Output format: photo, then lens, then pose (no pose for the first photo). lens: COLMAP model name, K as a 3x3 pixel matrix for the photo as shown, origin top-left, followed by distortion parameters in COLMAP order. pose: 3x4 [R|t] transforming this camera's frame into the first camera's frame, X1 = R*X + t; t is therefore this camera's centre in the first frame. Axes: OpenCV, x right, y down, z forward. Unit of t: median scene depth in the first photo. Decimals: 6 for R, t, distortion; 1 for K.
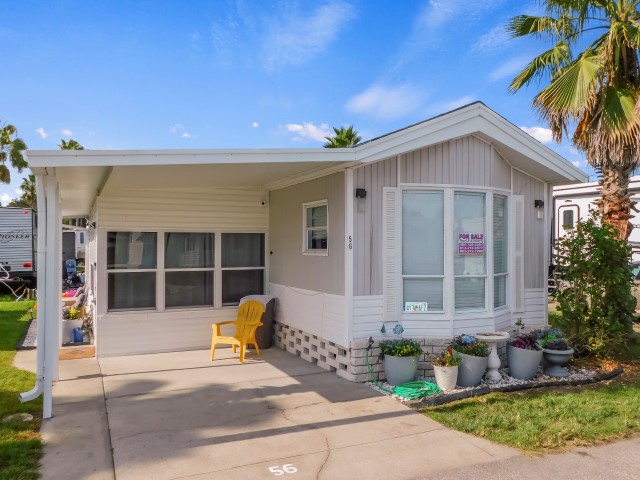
lens RADIAL K [[522.8, 0, 320.0], [0, 522.8, 240.0], [0, 0, 1]] dist [0.001190, 0.014136]
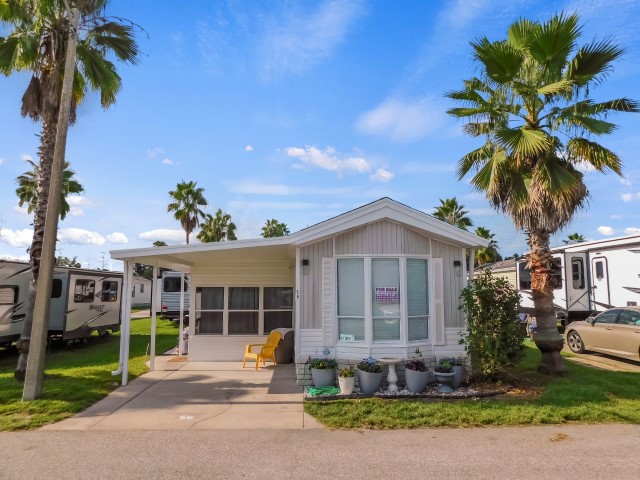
lens RADIAL K [[426.1, 0, 320.0], [0, 426.1, 240.0], [0, 0, 1]] dist [-0.071297, 0.061977]
pose [[0.927444, -0.049952, -0.370611, 0.553913], [0.008233, 0.993526, -0.113308, -0.010769], [0.373871, 0.102036, 0.921851, -0.157103]]
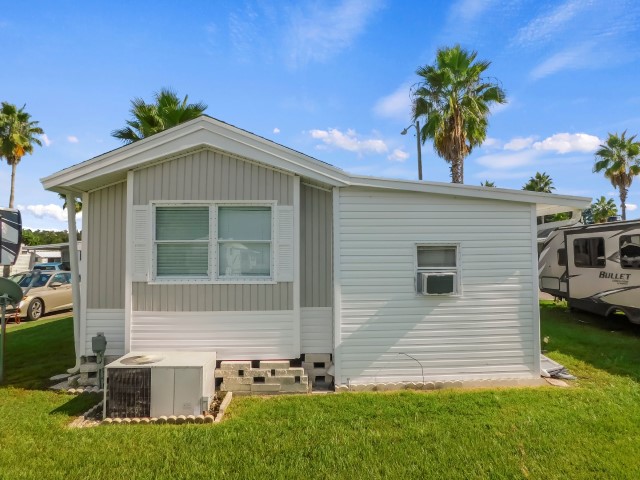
lens RADIAL K [[426.1, 0, 320.0], [0, 426.1, 240.0], [0, 0, 1]] dist [-0.071297, 0.061977]
pose [[-0.925165, 0.018614, 0.379108, -0.802875], [-0.001645, 0.998591, -0.053044, 0.028381], [-0.379562, -0.049698, -0.923831, 2.864410]]
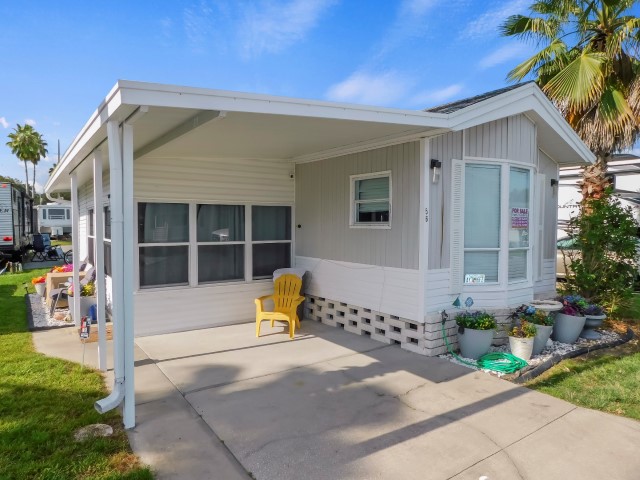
lens RADIAL K [[422.1, 0, 320.0], [0, 422.1, 240.0], [0, 0, 1]] dist [-0.066829, 0.051913]
pose [[0.983090, -0.002063, 0.183109, -0.256020], [-0.007276, 0.998707, 0.050318, 0.012584], [-0.182976, -0.050800, 0.981804, 0.246935]]
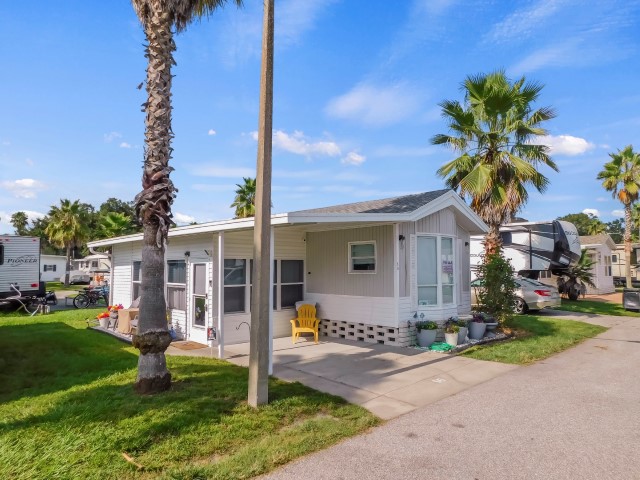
lens RADIAL K [[426.1, 0, 320.0], [0, 426.1, 240.0], [0, 0, 1]] dist [-0.071297, 0.061977]
pose [[0.944052, 0.017538, 0.329331, -0.595952], [0.000422, 0.998520, -0.054384, -0.004828], [-0.329797, 0.051481, 0.942647, -0.224314]]
